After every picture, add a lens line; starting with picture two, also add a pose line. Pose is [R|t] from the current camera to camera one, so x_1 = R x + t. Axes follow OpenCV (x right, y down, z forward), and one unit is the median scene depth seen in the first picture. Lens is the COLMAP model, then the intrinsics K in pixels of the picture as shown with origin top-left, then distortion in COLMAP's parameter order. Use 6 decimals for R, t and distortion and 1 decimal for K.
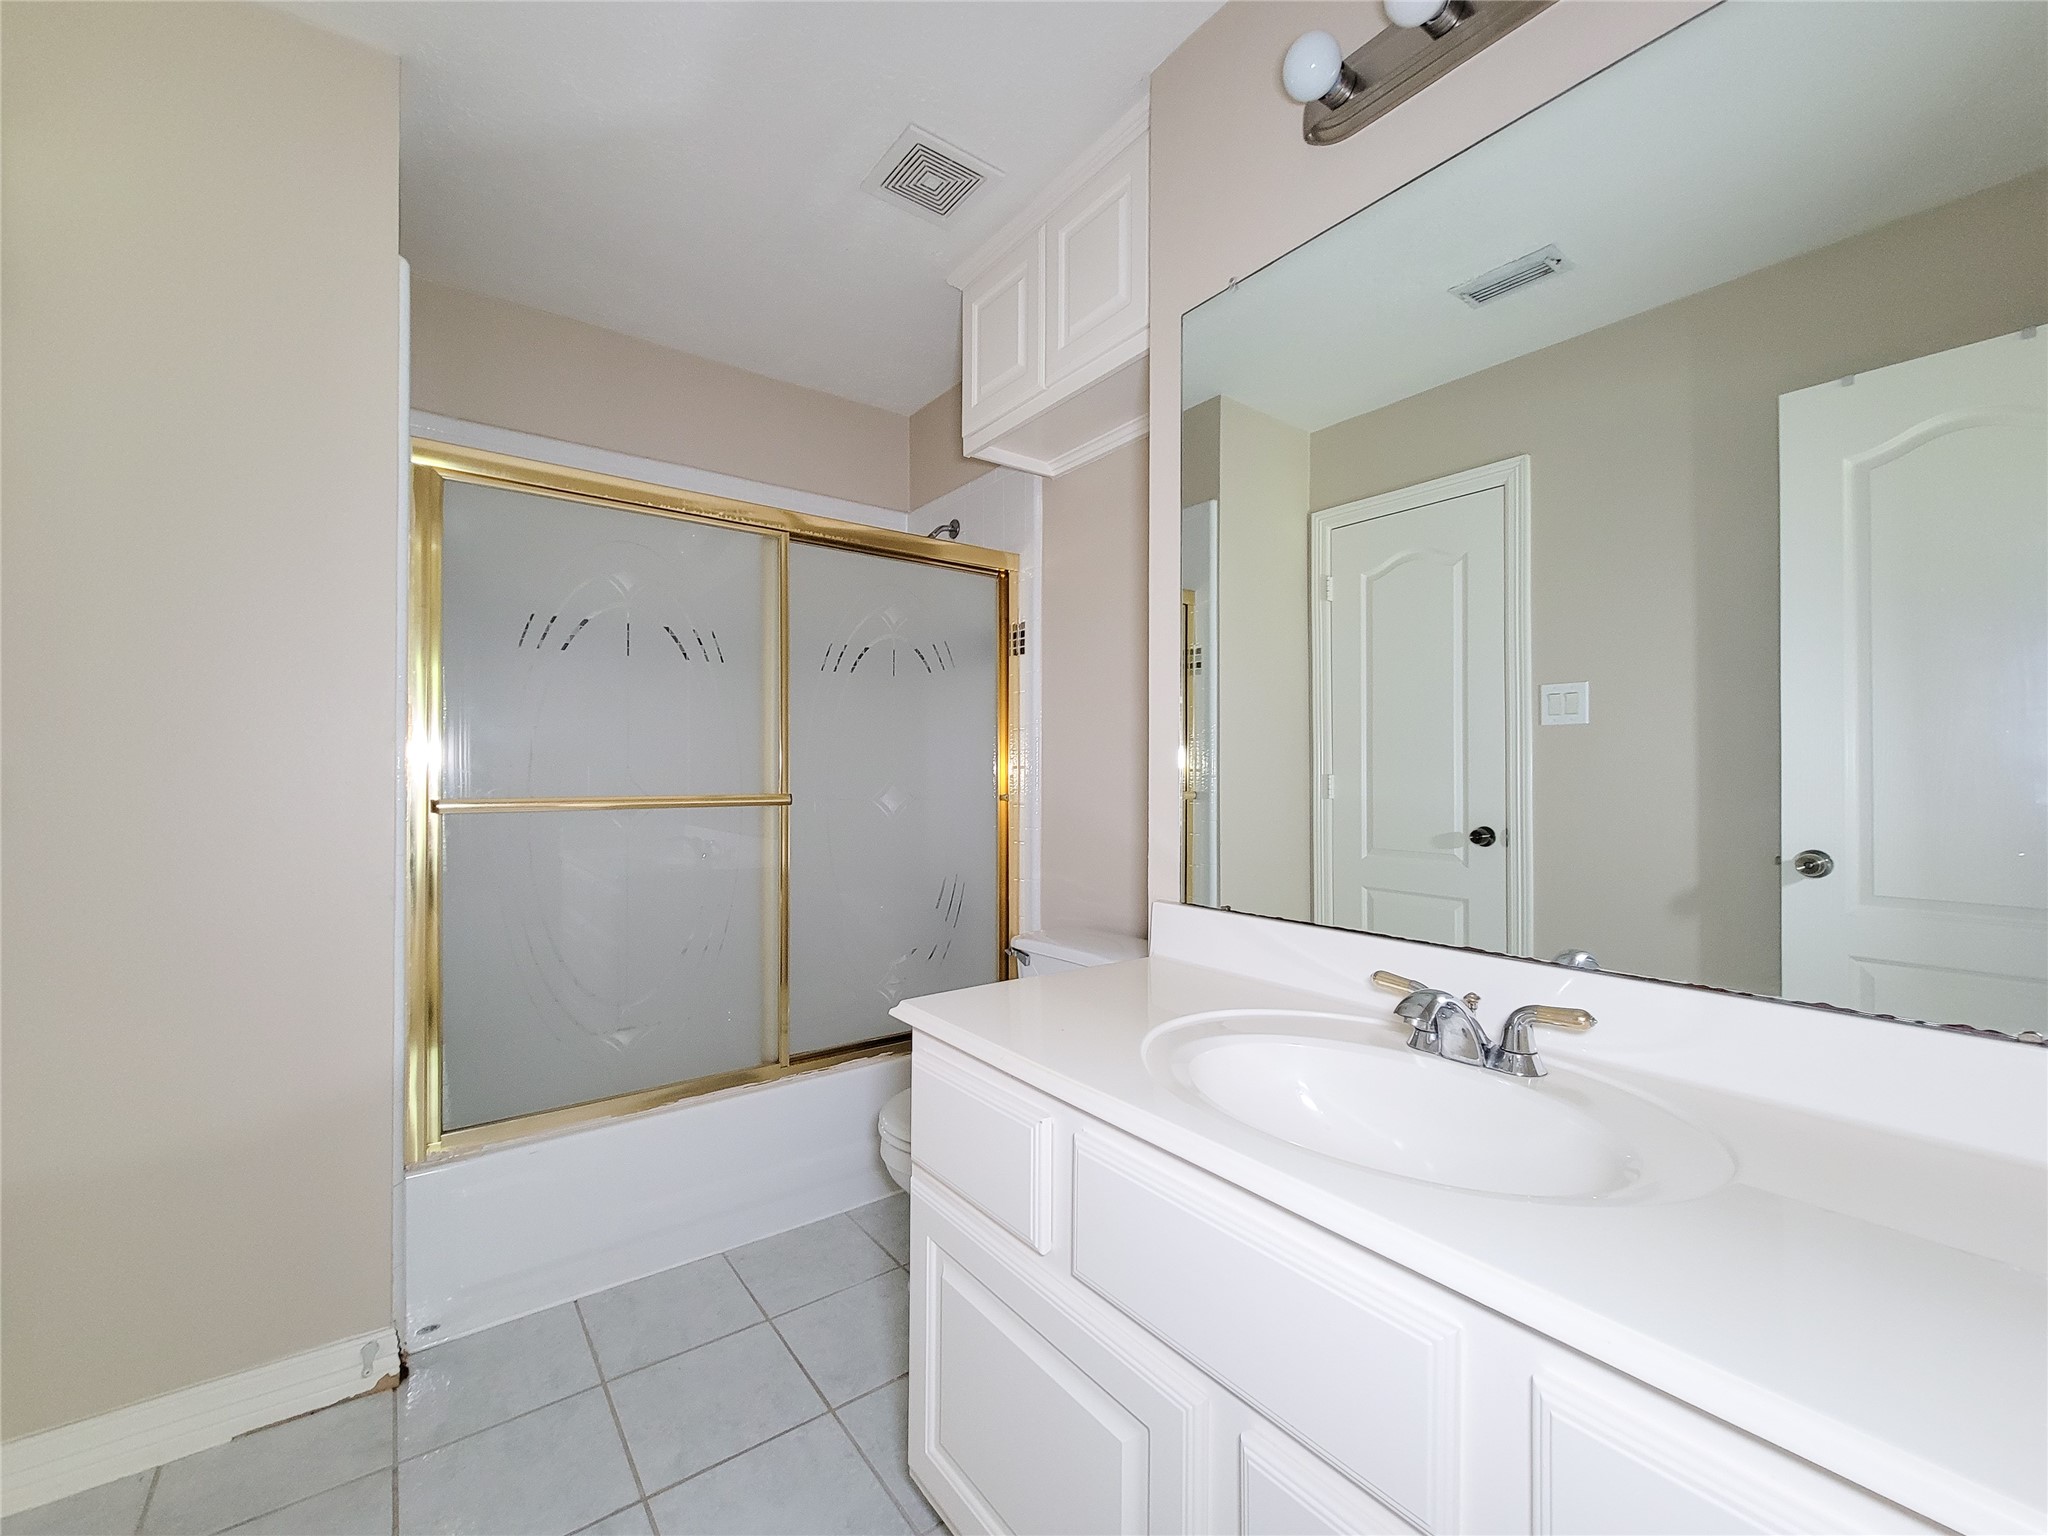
lens RADIAL K [[850.5, 0, 1009.8], [0, 850.5, 771.3], [0, 0, 1]] dist [0.006618, -0.004783]
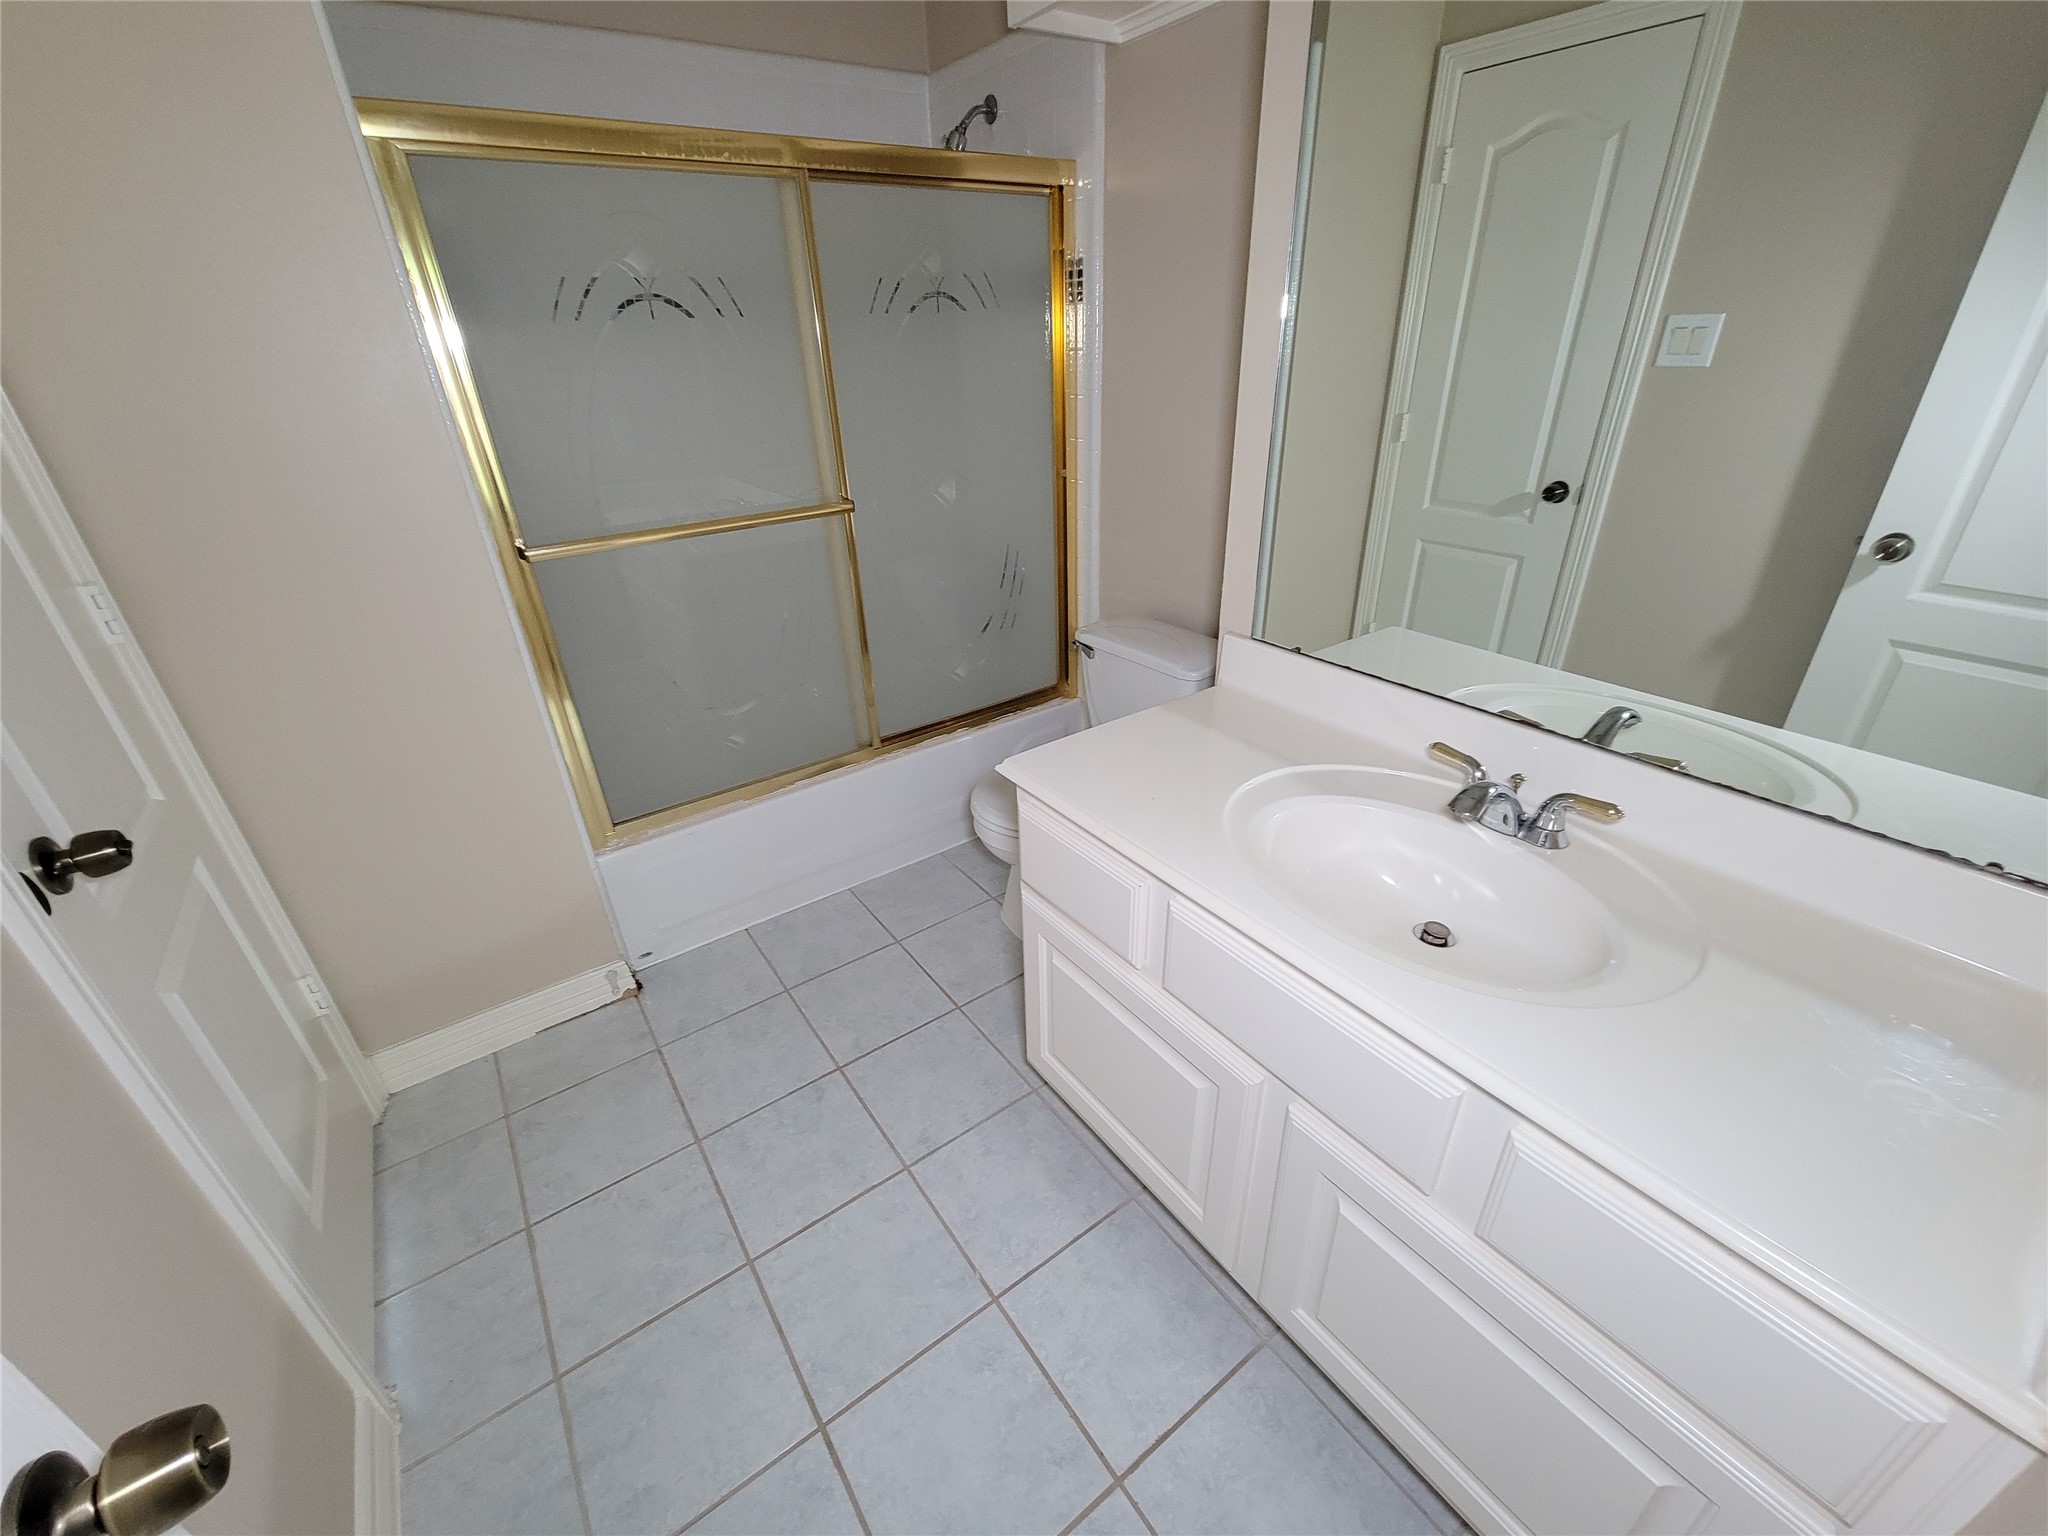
lens RADIAL K [[850.5, 0, 994.9], [0, 850.5, 740.2], [0, 0, 1]] dist [0.006618, -0.004783]
pose [[0.999004, -0.025394, -0.036701, -0.065279], [0.039732, 0.880587, 0.472216, -0.196088], [0.020327, -0.473204, 0.880718, 0.001781]]
